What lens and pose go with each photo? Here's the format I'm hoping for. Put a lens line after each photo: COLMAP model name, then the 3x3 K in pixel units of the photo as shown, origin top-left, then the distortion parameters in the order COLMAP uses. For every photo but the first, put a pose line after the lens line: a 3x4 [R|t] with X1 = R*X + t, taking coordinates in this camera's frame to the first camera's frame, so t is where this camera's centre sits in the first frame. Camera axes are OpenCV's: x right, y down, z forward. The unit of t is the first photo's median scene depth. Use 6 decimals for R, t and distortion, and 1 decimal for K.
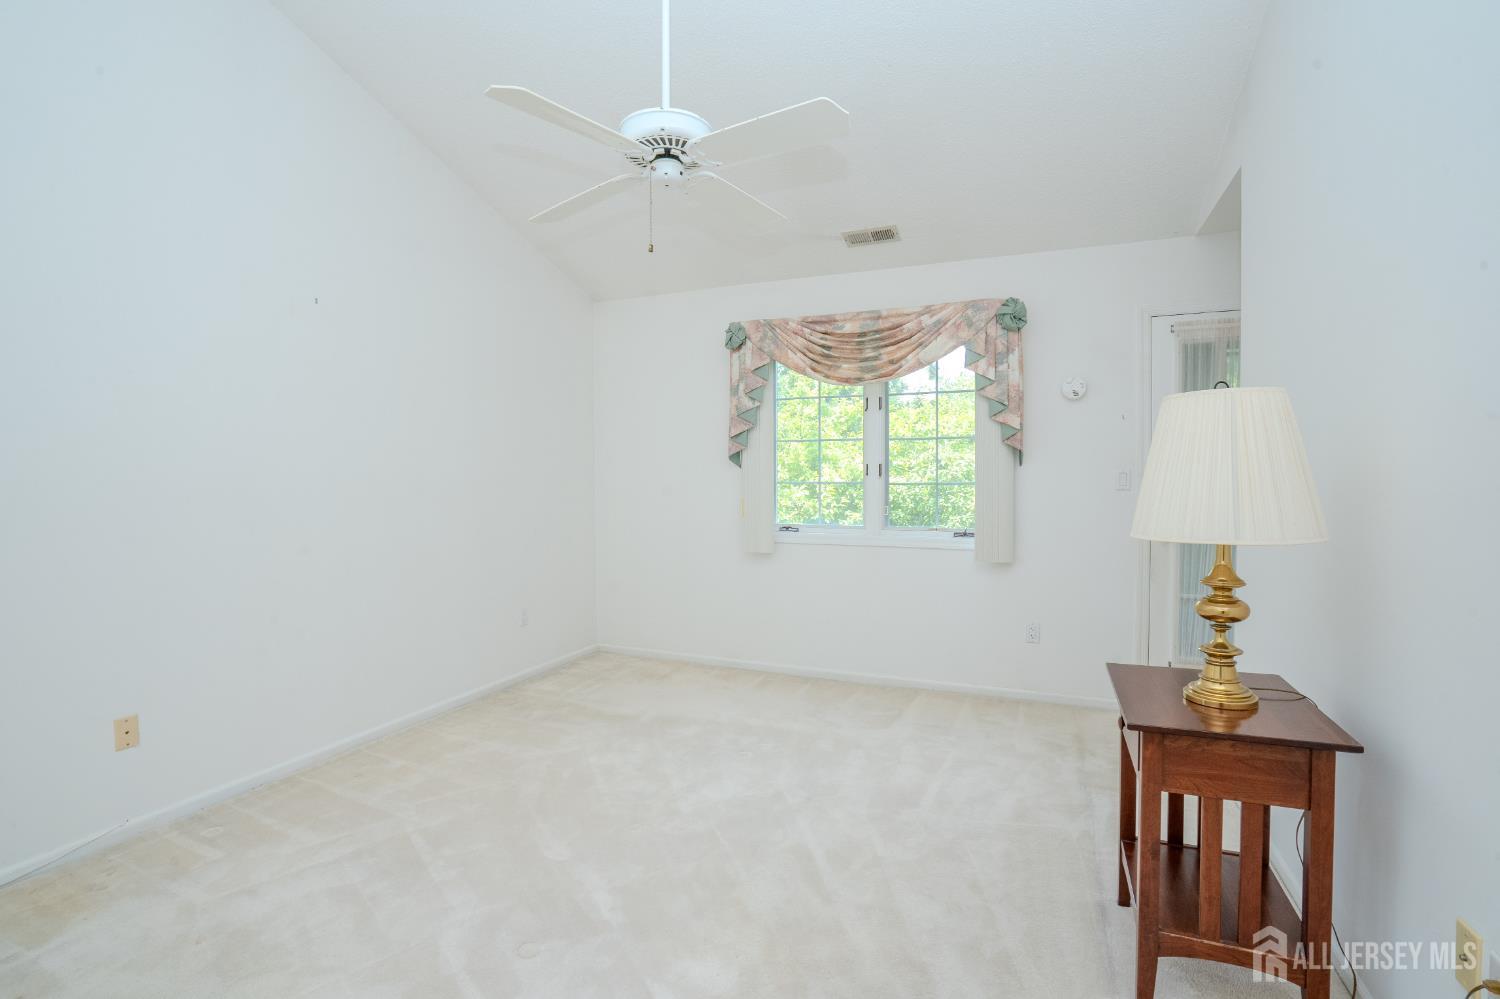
lens RADIAL K [[694.6, 0, 746.8], [0, 694.6, 498.8], [0, 0, 1]] dist [-0.055820, 0.021478]
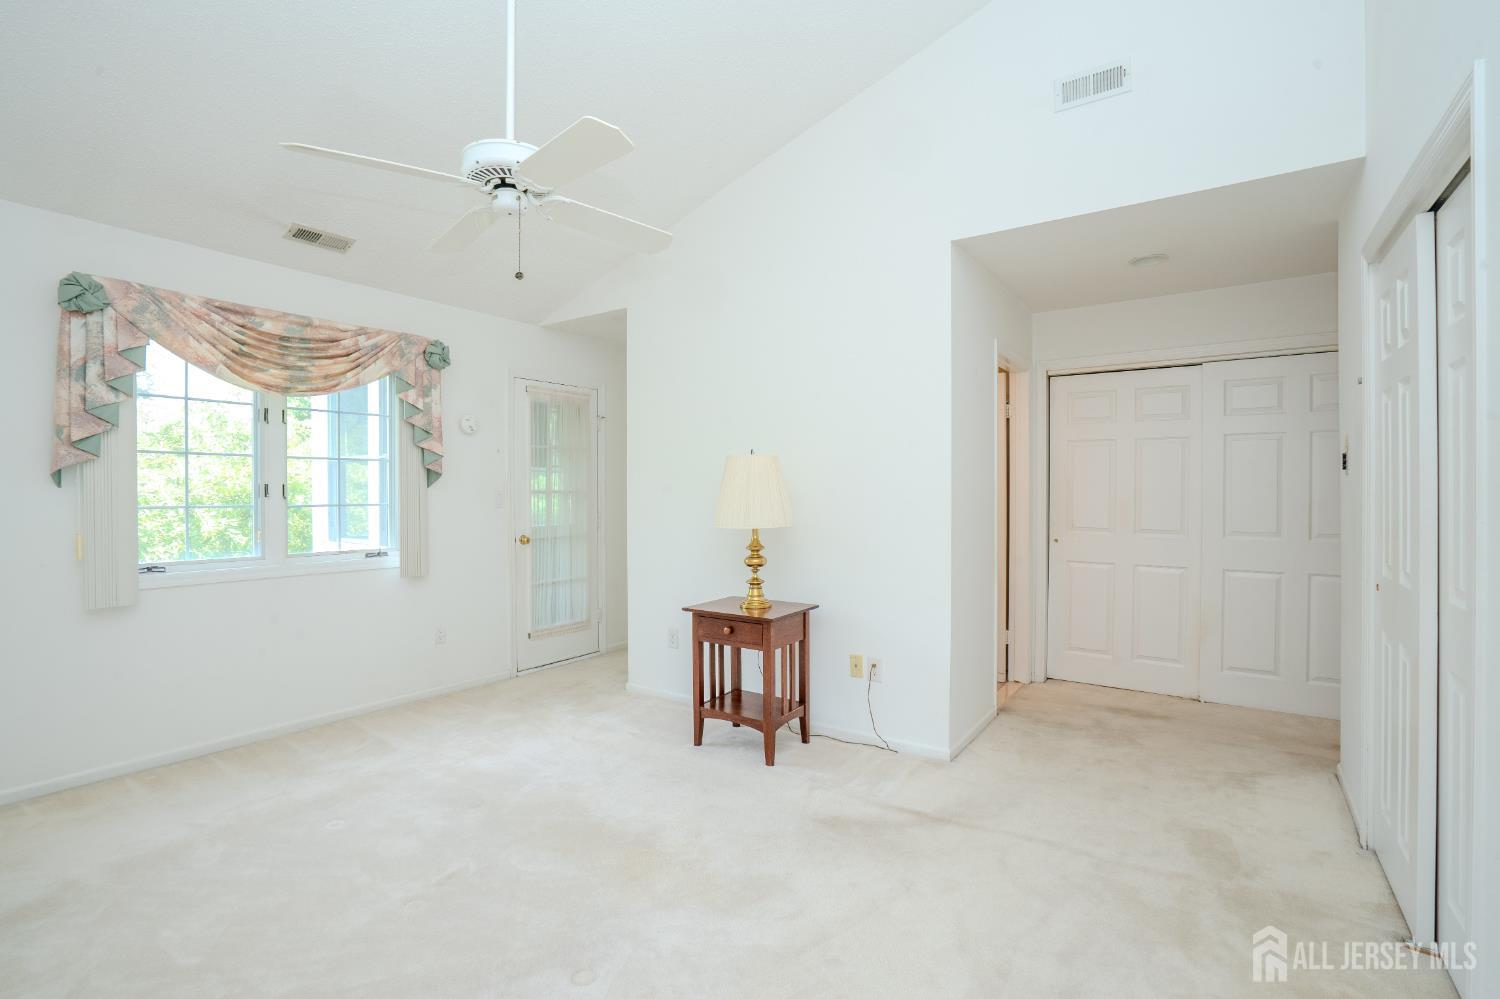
lens RADIAL K [[694.6, 0, 746.8], [0, 694.6, 498.8], [0, 0, 1]] dist [-0.055820, 0.021478]
pose [[0.206124, -0.006989, 0.978501, -0.579655], [0.036383, 0.999338, -0.000526, -0.010115], [-0.977849, 0.035709, 0.206242, 0.255042]]
